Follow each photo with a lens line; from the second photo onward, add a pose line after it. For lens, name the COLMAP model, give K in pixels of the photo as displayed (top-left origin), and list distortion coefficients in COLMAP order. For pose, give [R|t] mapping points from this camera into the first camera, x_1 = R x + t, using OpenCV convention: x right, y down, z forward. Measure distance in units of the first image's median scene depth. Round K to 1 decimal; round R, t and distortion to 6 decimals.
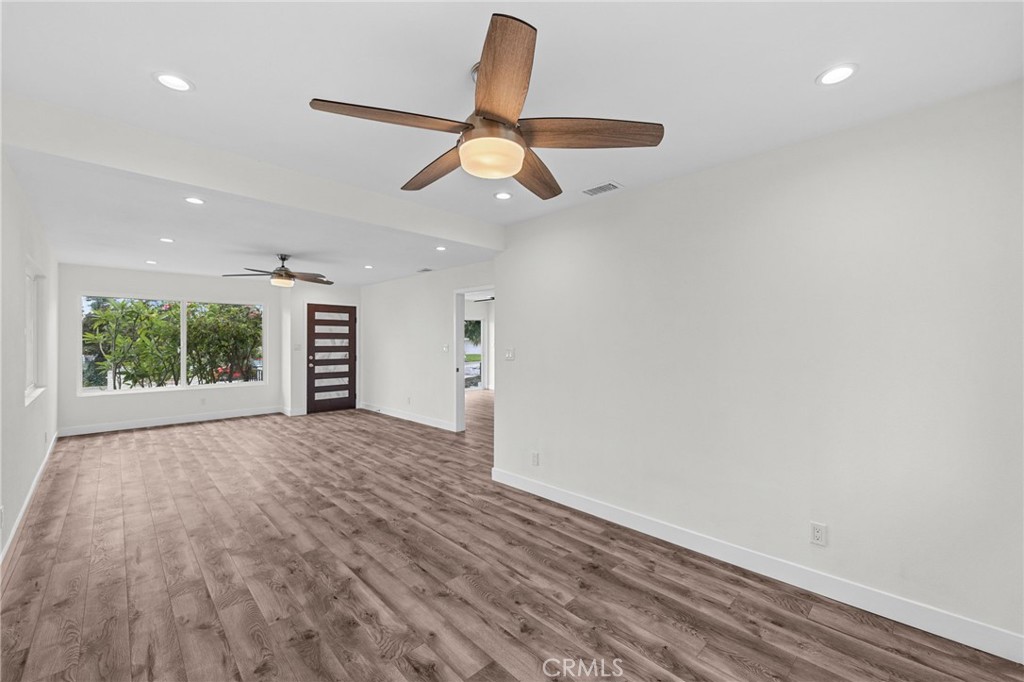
lens RADIAL K [[411.3, 0, 515.9], [0, 411.3, 343.5], [0, 0, 1]] dist [-0.001172, 0.000104]
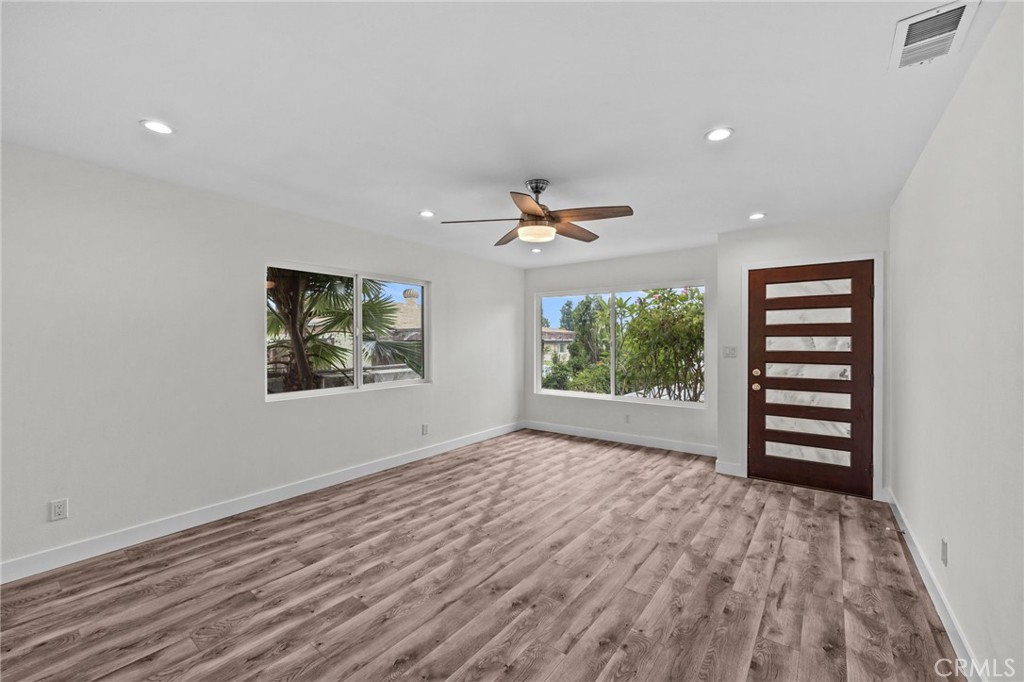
lens RADIAL K [[411.3, 0, 509.5], [0, 411.3, 339.3], [0, 0, 1]] dist [-0.001172, 0.000104]
pose [[0.134421, -0.003899, -0.990917, -0.032115], [-0.004980, 0.999977, -0.004610, -0.006336], [0.990912, 0.005554, 0.134398, 1.005131]]
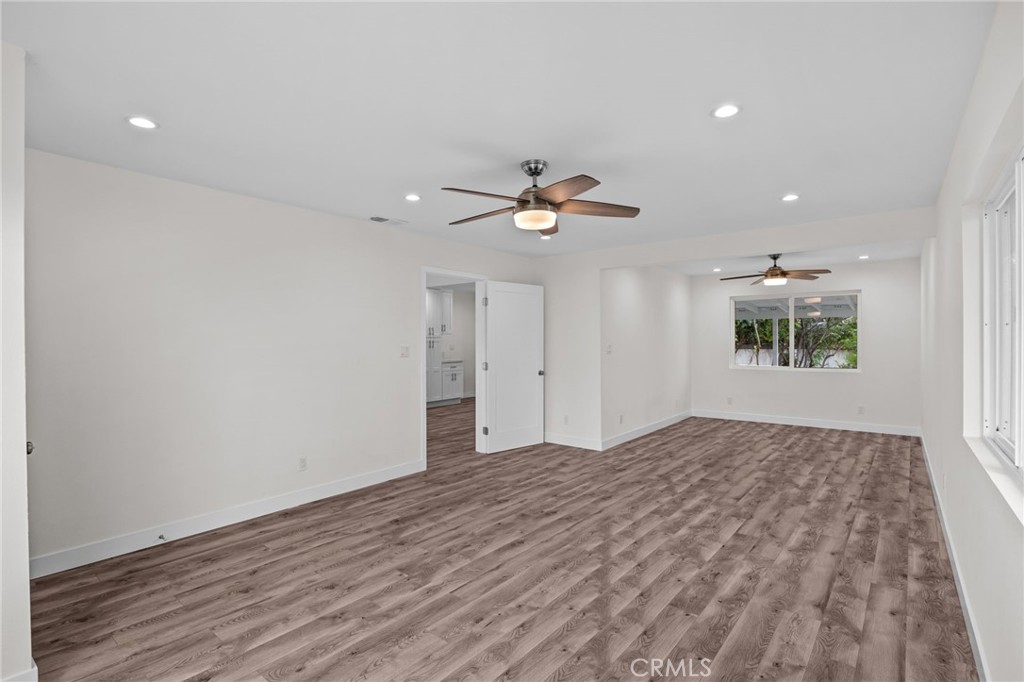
lens RADIAL K [[491.4, 0, 508.3], [0, 491.4, 343.7], [0, 0, 1]] dist [-0.014989, 0.003437]
pose [[-0.103566, -0.009466, 0.994578, -1.293181], [0.008660, 0.999908, 0.010418, -0.009292], [-0.994585, 0.009692, -0.103475, 1.233843]]
